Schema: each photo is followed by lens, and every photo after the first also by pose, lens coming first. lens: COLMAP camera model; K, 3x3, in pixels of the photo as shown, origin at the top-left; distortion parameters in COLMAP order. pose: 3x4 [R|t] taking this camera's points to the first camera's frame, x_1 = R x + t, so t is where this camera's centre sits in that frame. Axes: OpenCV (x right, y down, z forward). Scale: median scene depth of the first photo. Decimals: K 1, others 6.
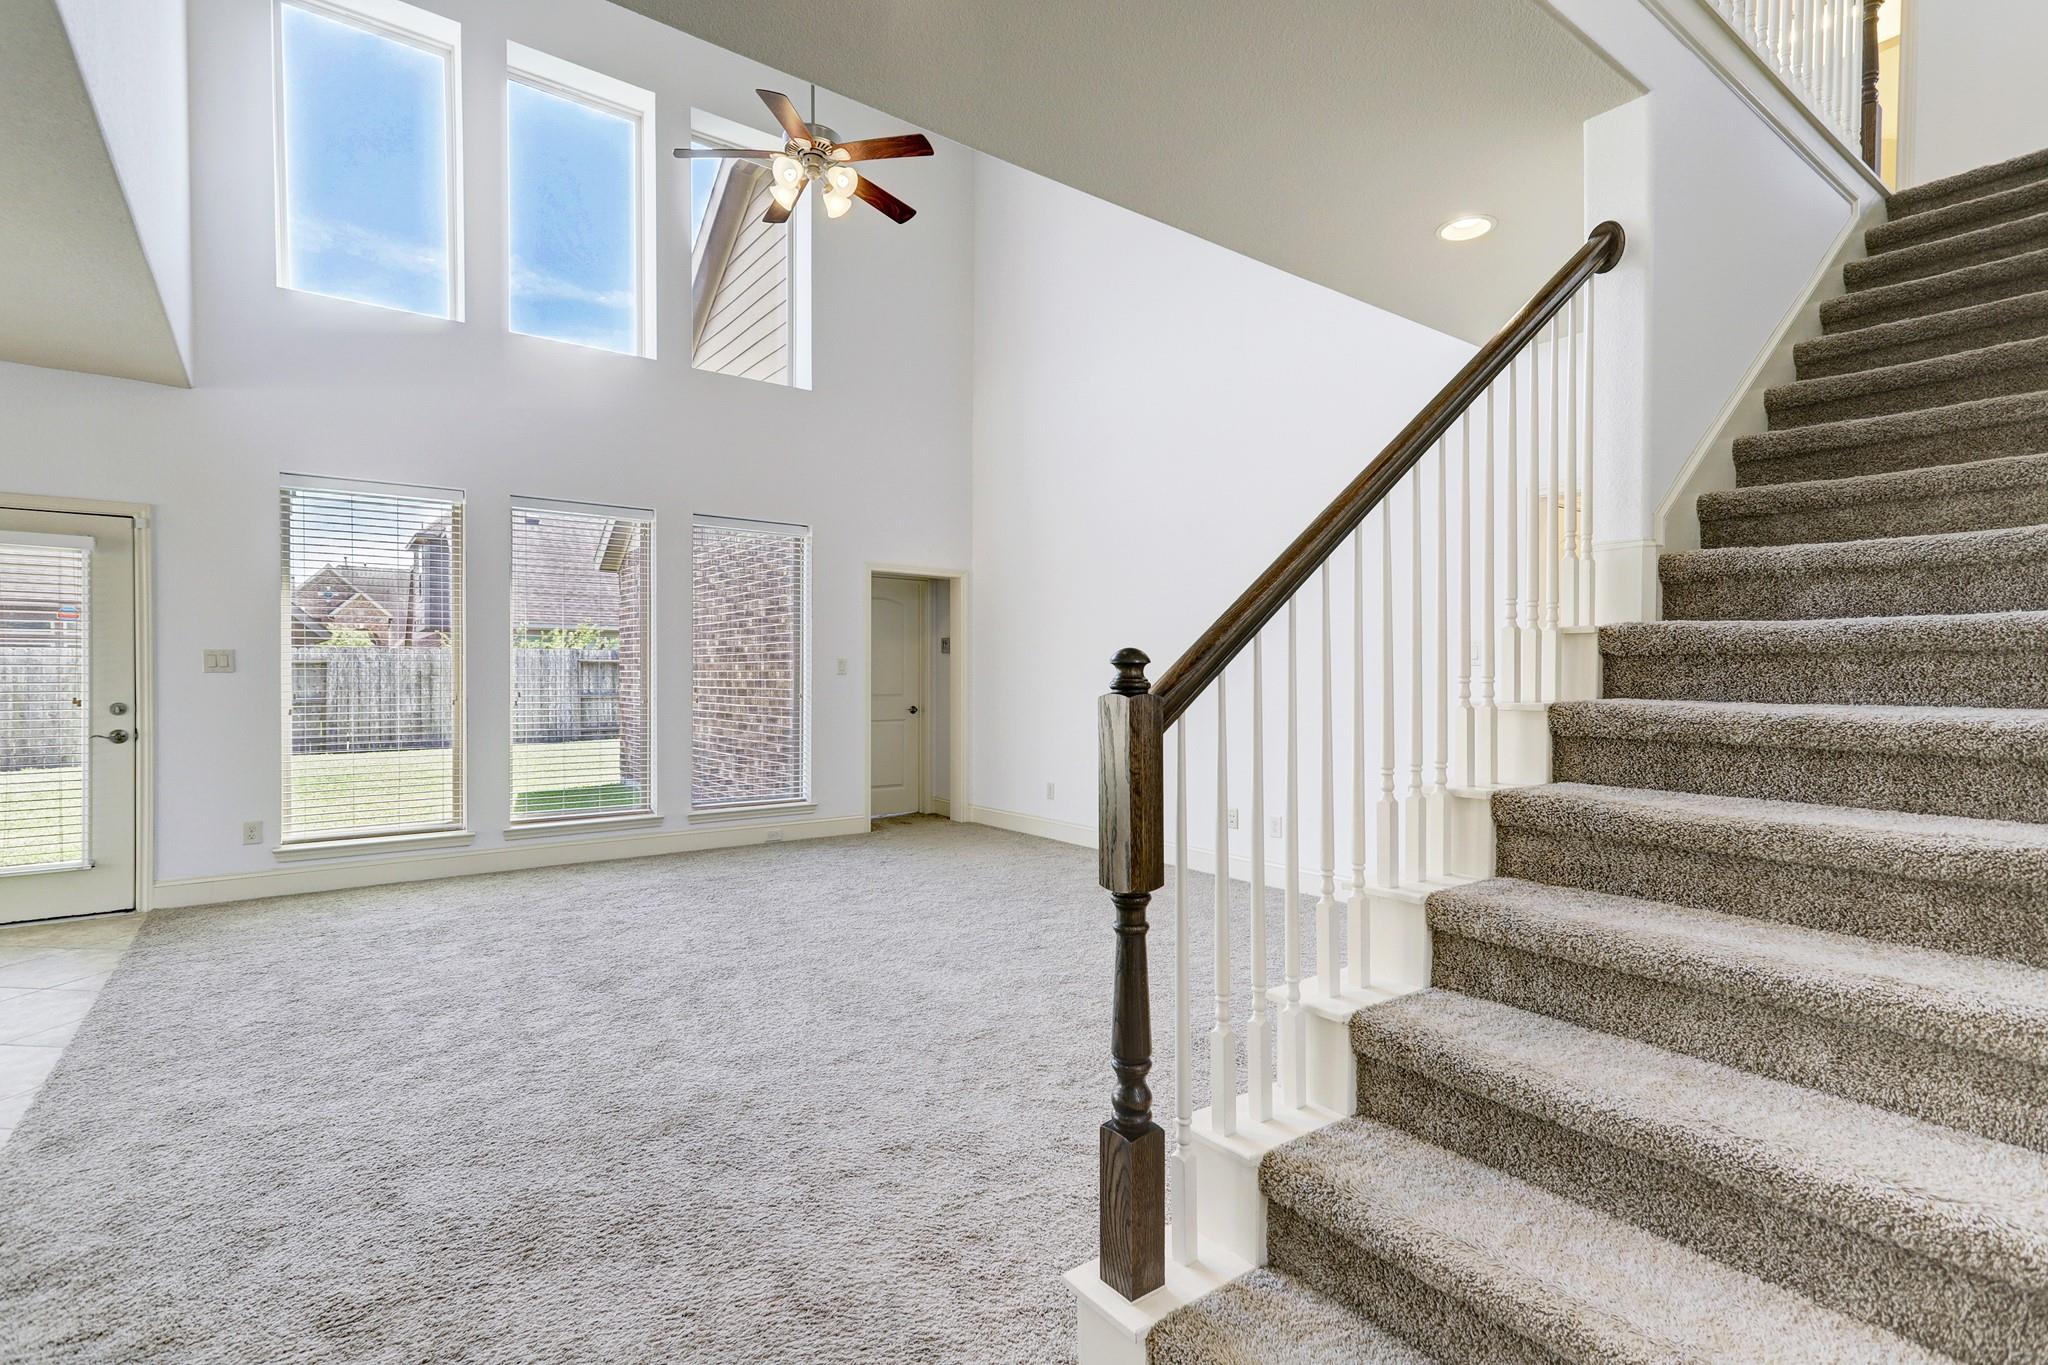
lens RADIAL K [[969.8, 0, 1014.5], [0, 969.8, 678.7], [0, 0, 1]] dist [0.014061, 0.003166]
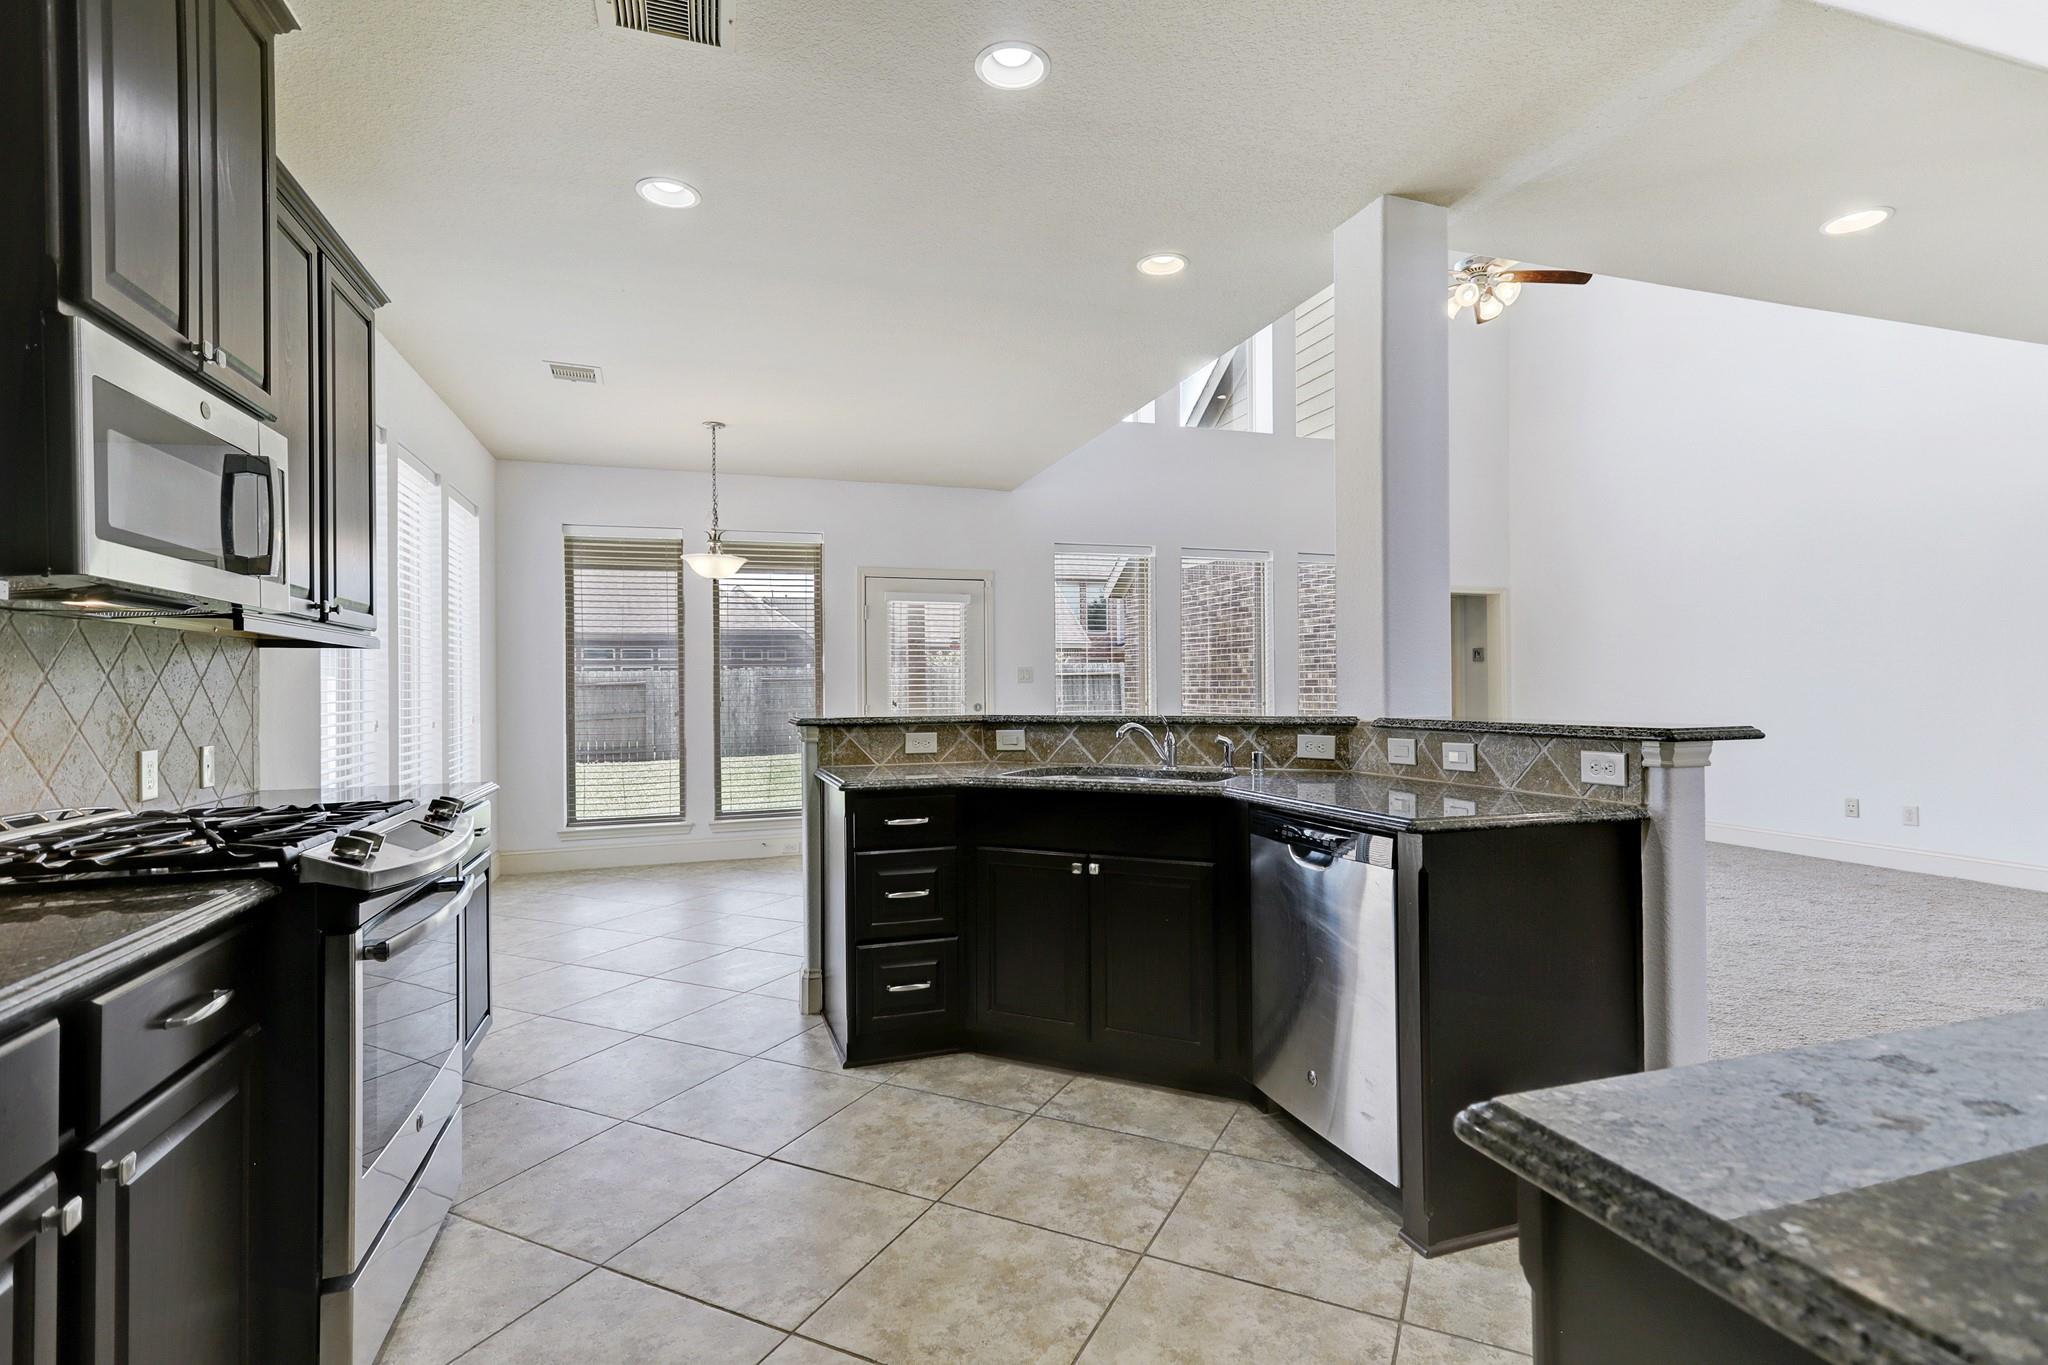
lens RADIAL K [[969.8, 0, 1026.4], [0, 969.8, 688.4], [0, 0, 1]] dist [0.014061, 0.003166]
pose [[0.952571, -0.008469, -0.304198, -0.315259], [0.007607, 0.999963, -0.004016, 0.007232], [0.304220, 0.001512, 0.952601, -0.323936]]
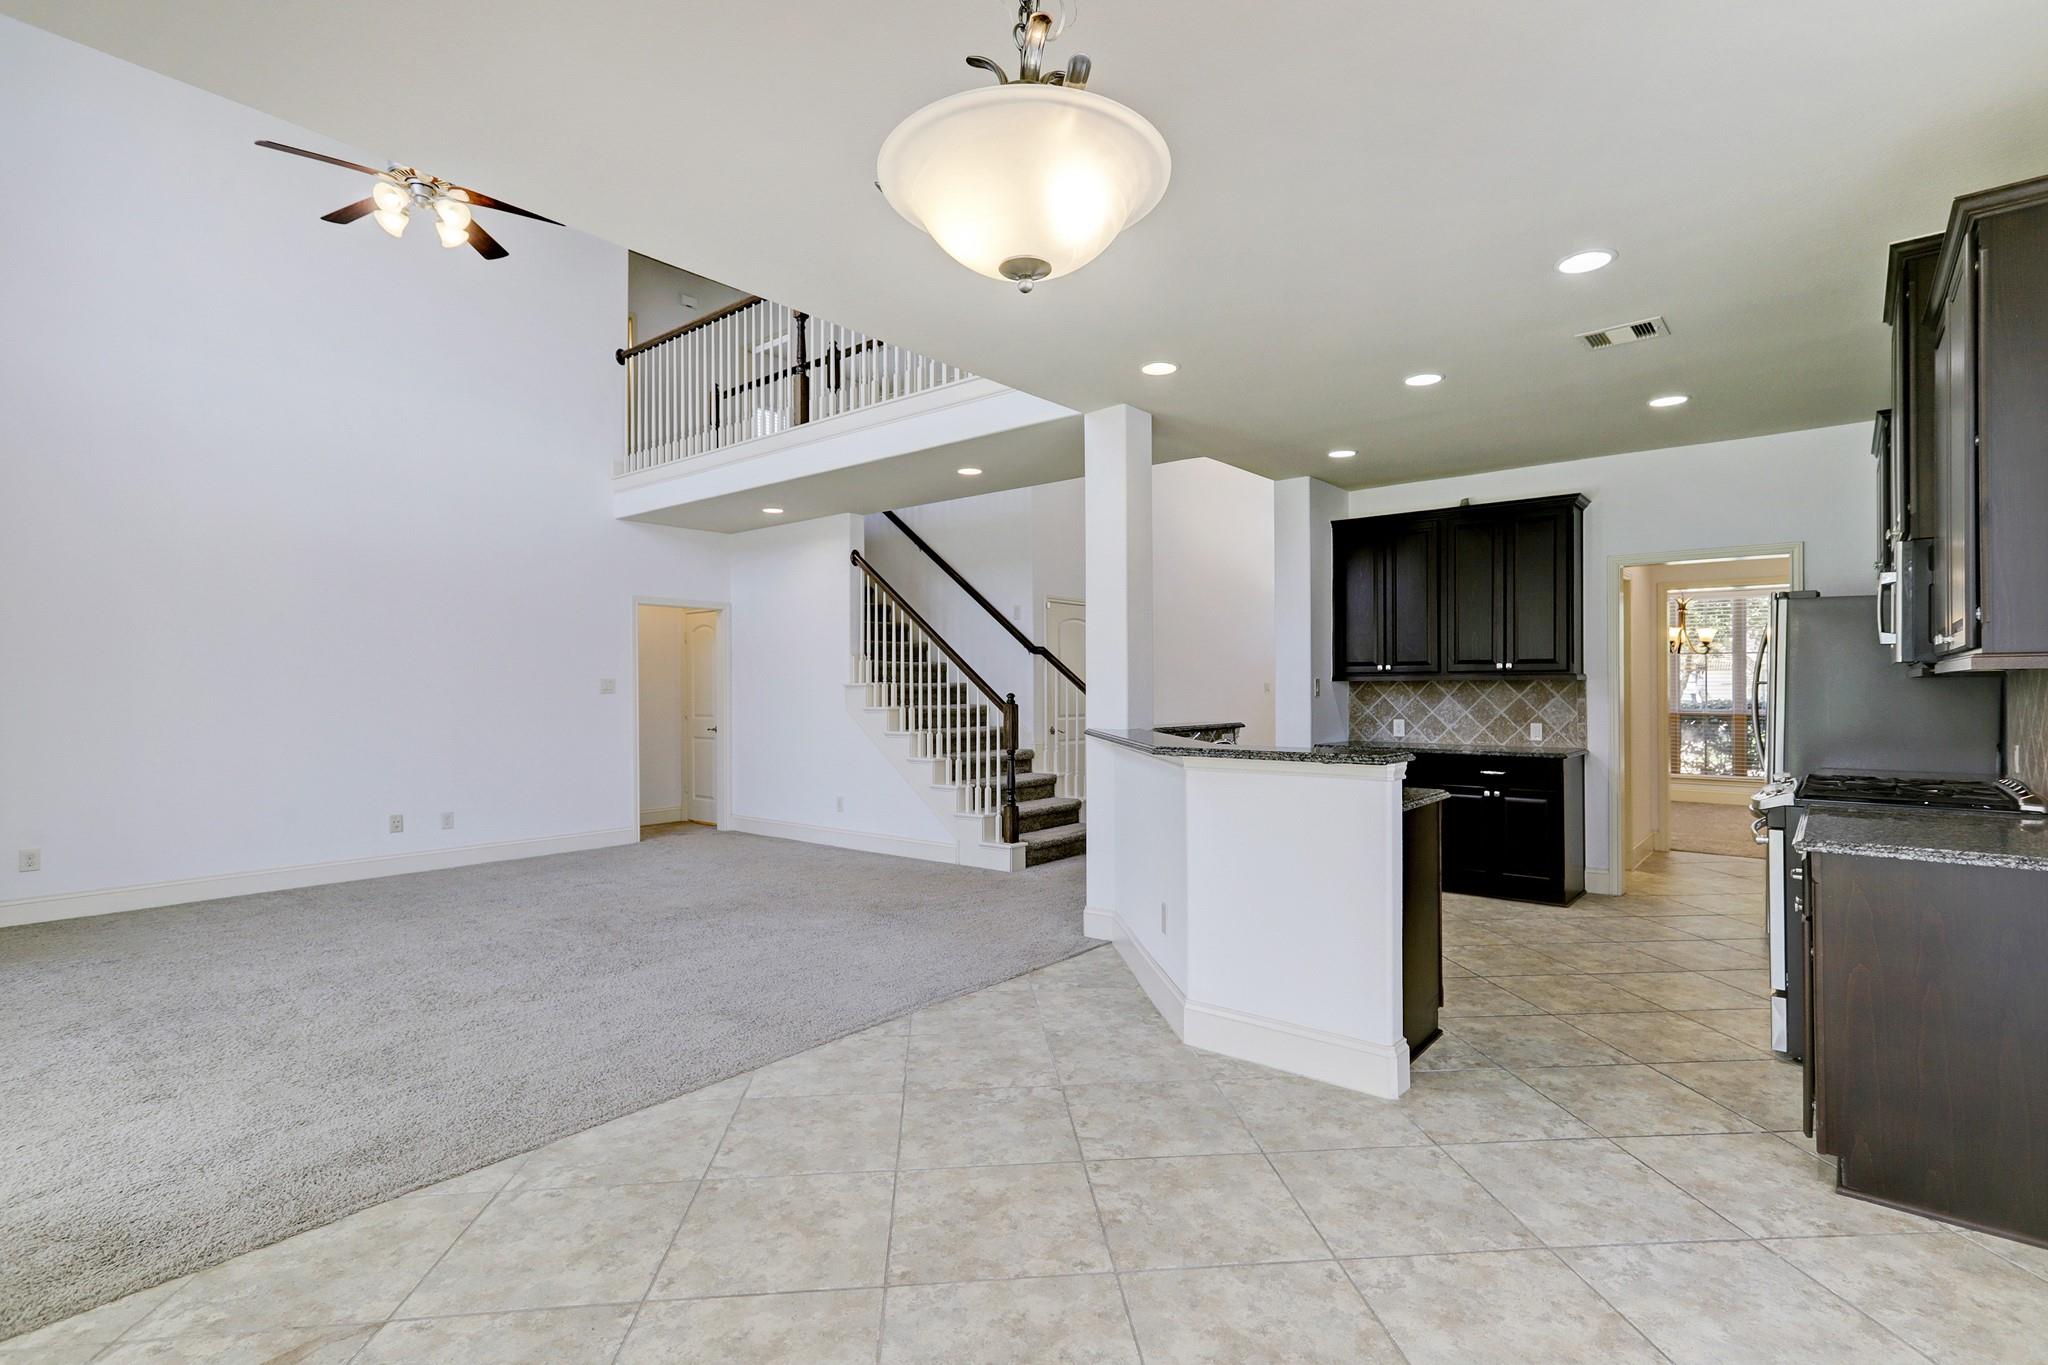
lens RADIAL K [[969.8, 0, 1031.7], [0, 969.8, 686.2], [0, 0, 1]] dist [0.014061, 0.003166]
pose [[-0.244763, 0.002526, 0.969580, -1.080376], [0.006719, 0.999977, -0.000909, -0.015555], [-0.969560, 0.006292, -0.244775, 0.516334]]
